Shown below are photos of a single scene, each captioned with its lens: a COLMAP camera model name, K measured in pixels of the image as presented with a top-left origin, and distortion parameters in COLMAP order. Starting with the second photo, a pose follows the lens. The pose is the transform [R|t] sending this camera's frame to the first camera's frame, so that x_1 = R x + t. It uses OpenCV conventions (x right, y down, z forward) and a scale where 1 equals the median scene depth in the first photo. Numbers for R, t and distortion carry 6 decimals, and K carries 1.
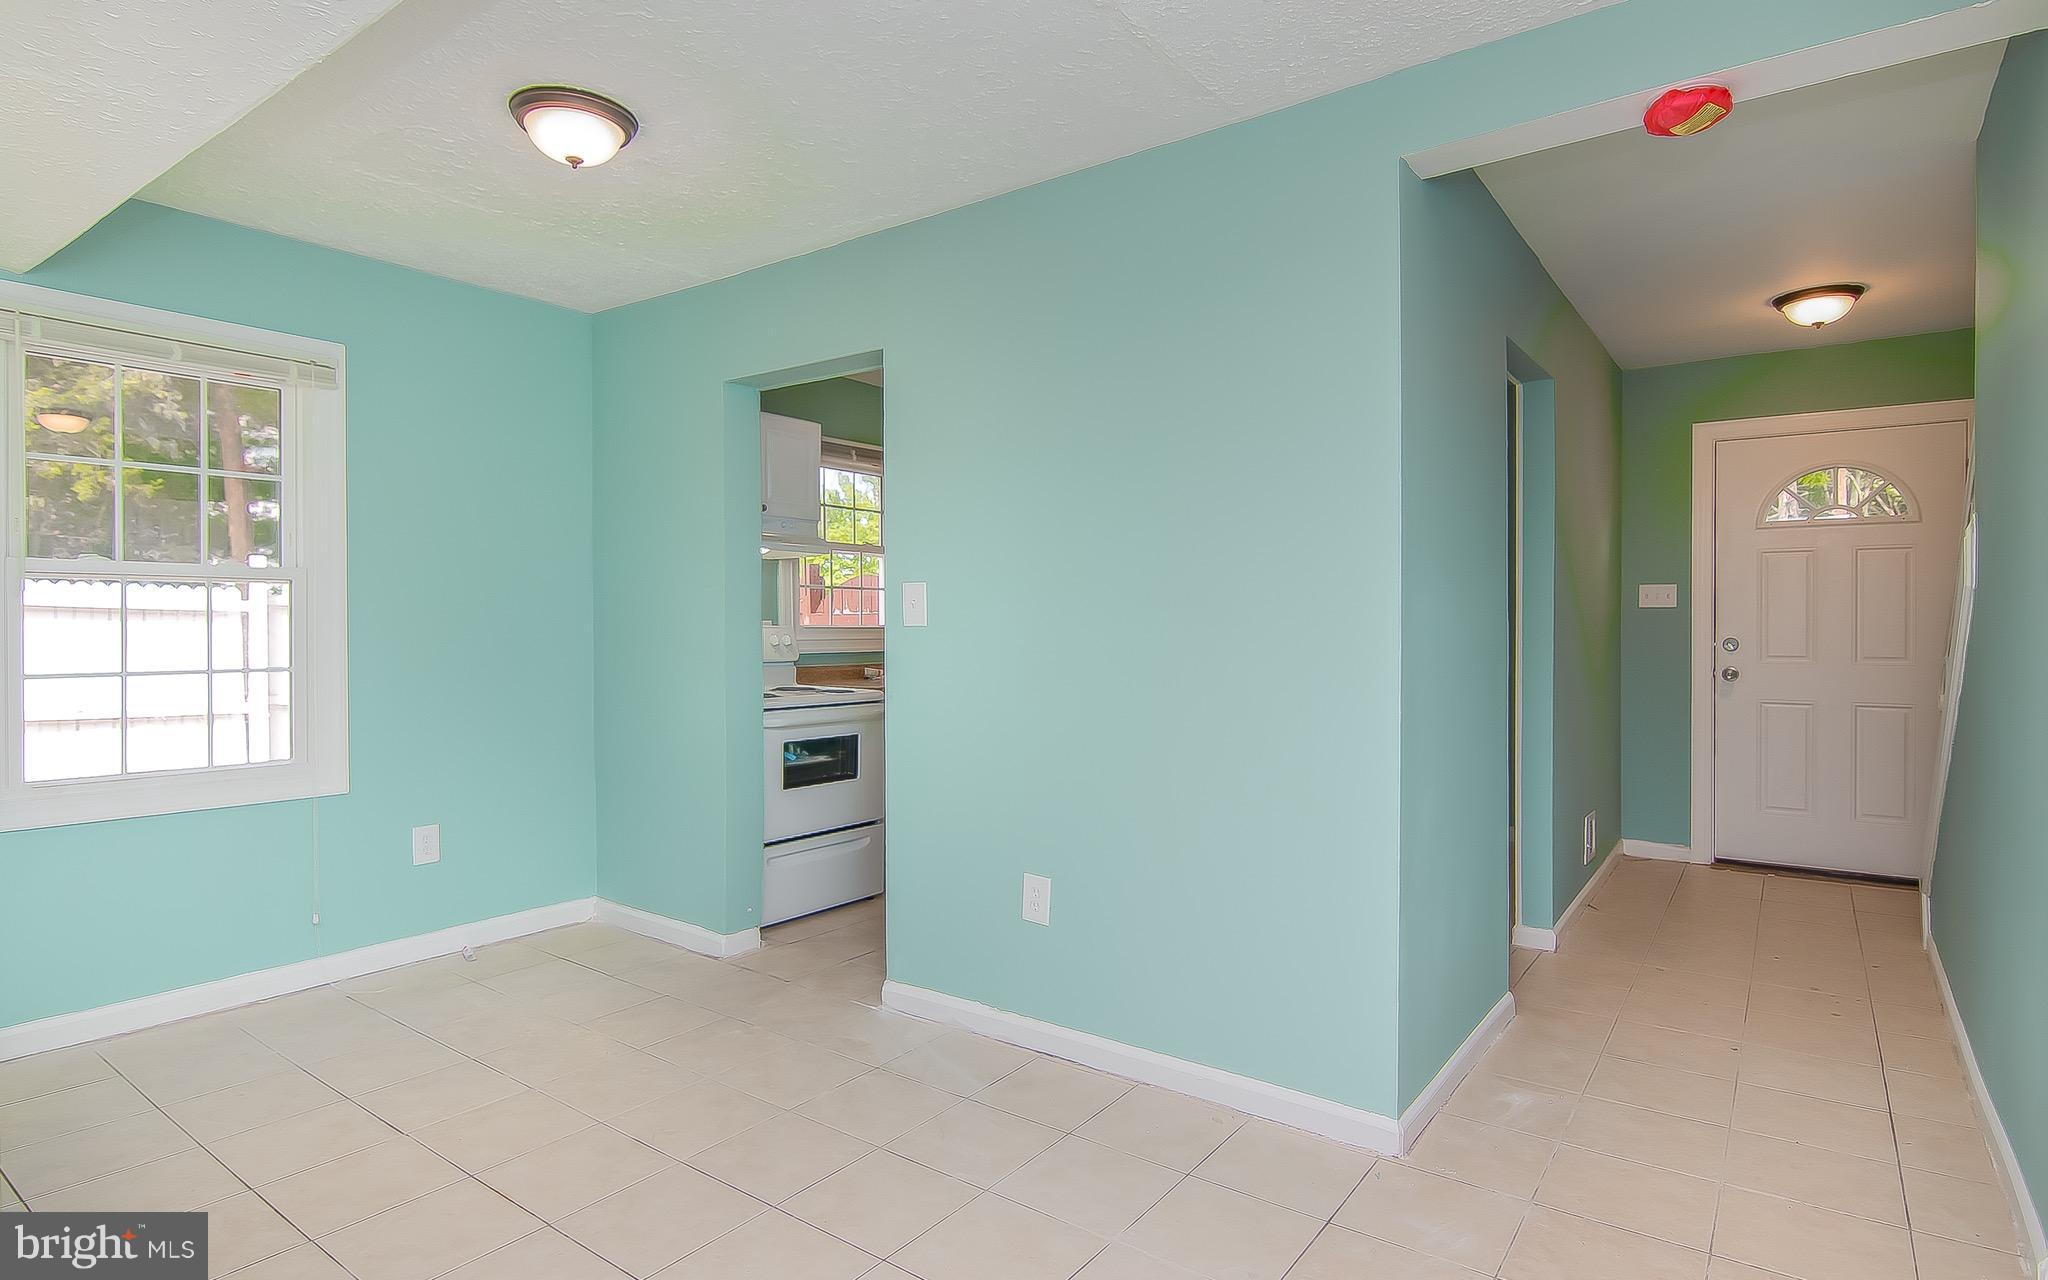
lens RADIAL K [[1113.1, 0, 1020.2], [0, 1113.1, 634.1], [0, 0, 1]] dist [0.001567, -0.001230]
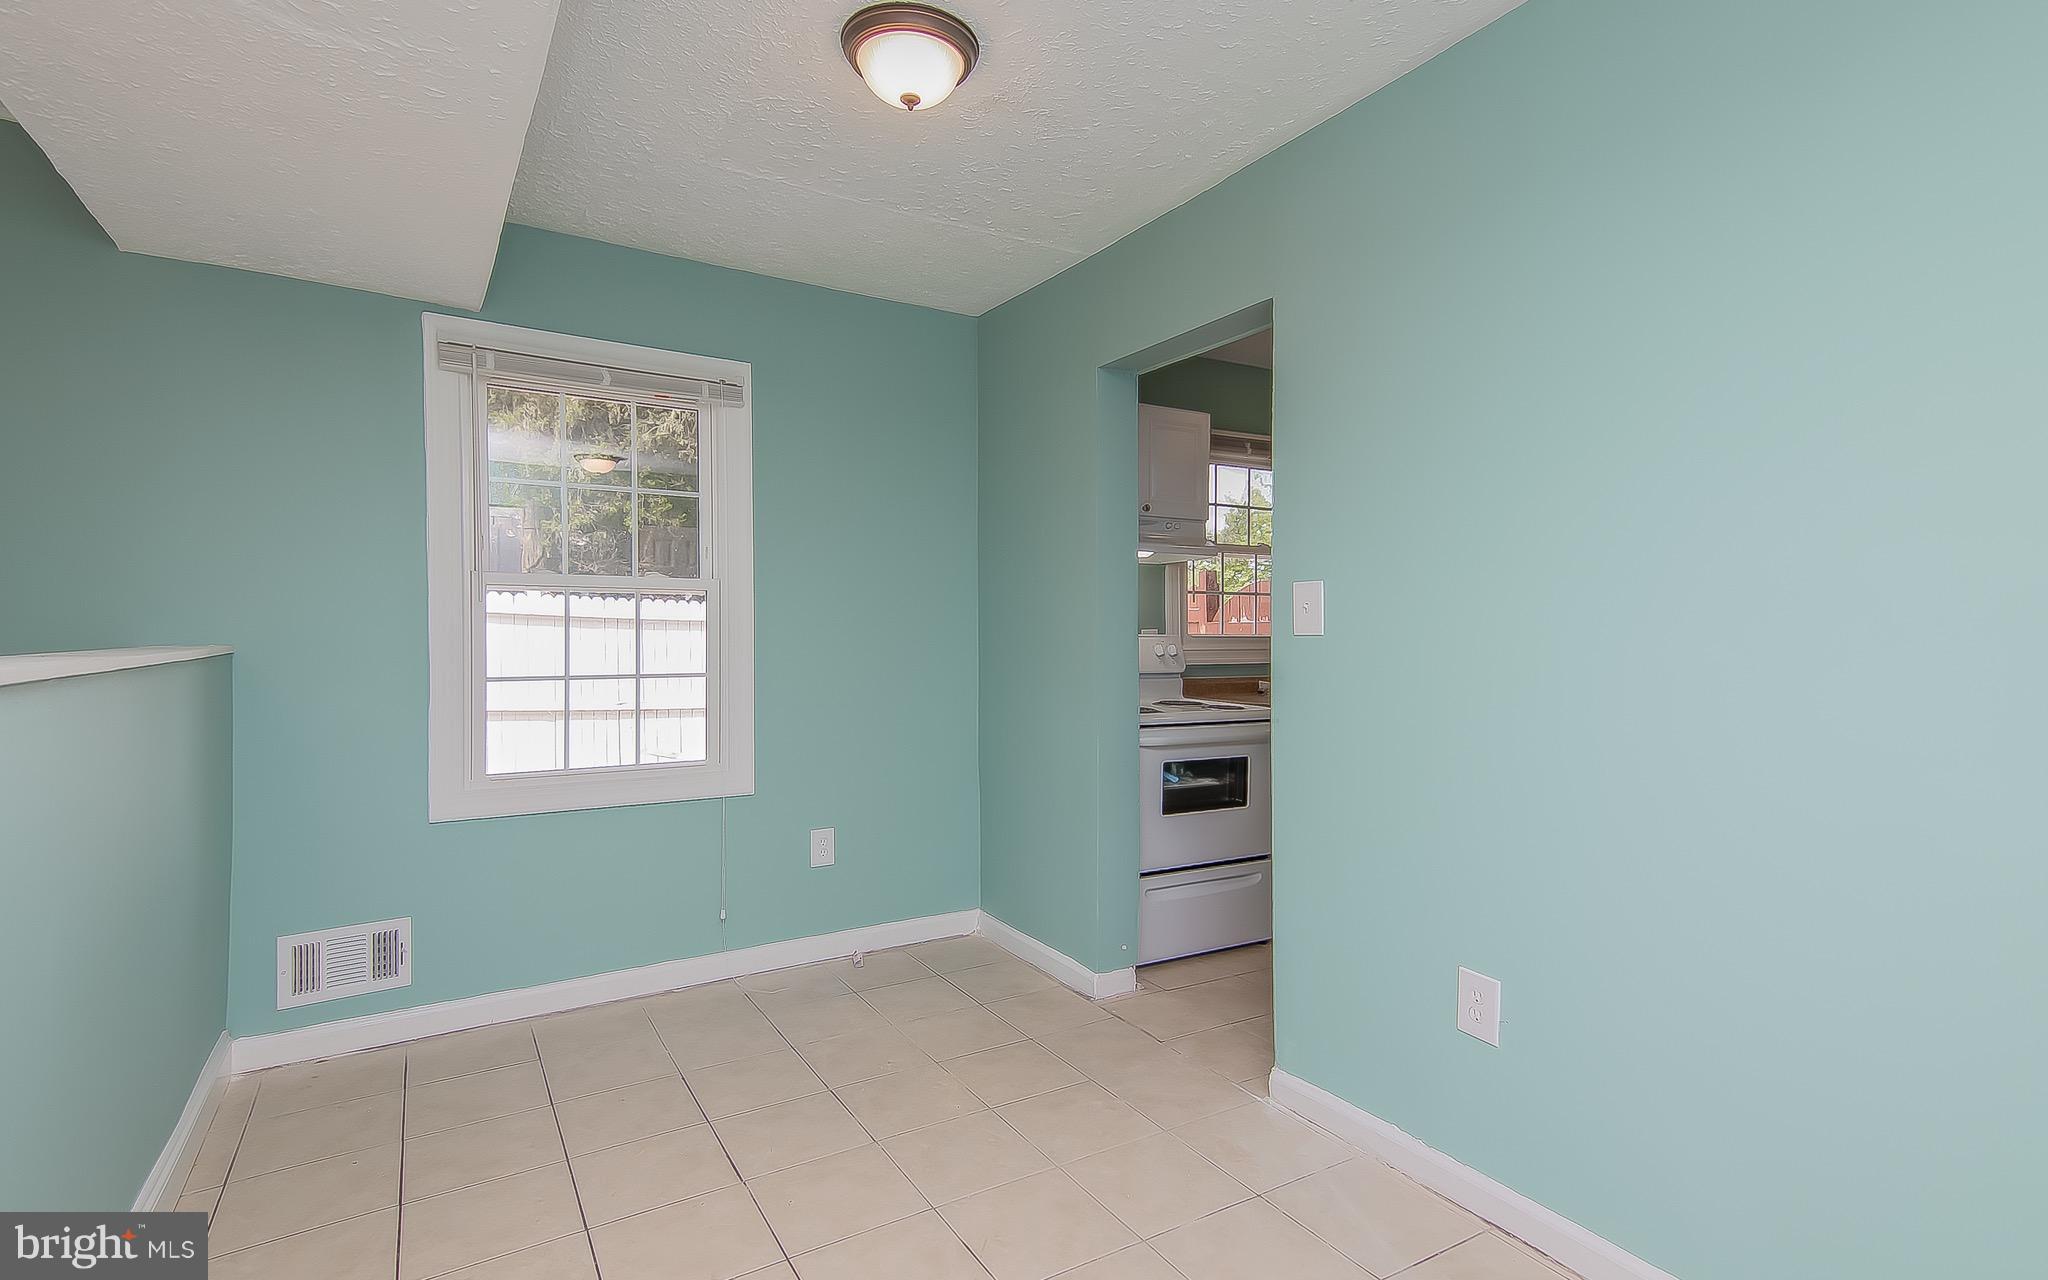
lens RADIAL K [[1052.5, 0, 1033.9], [0, 1052.5, 642.3], [0, 0, 1]] dist [0.074129, -0.000751]
pose [[0.934826, 0.003556, -0.355088, -0.006244], [-0.004149, 0.999991, -0.000908, 0.000402], [0.355082, 0.002322, 0.934832, 0.167083]]
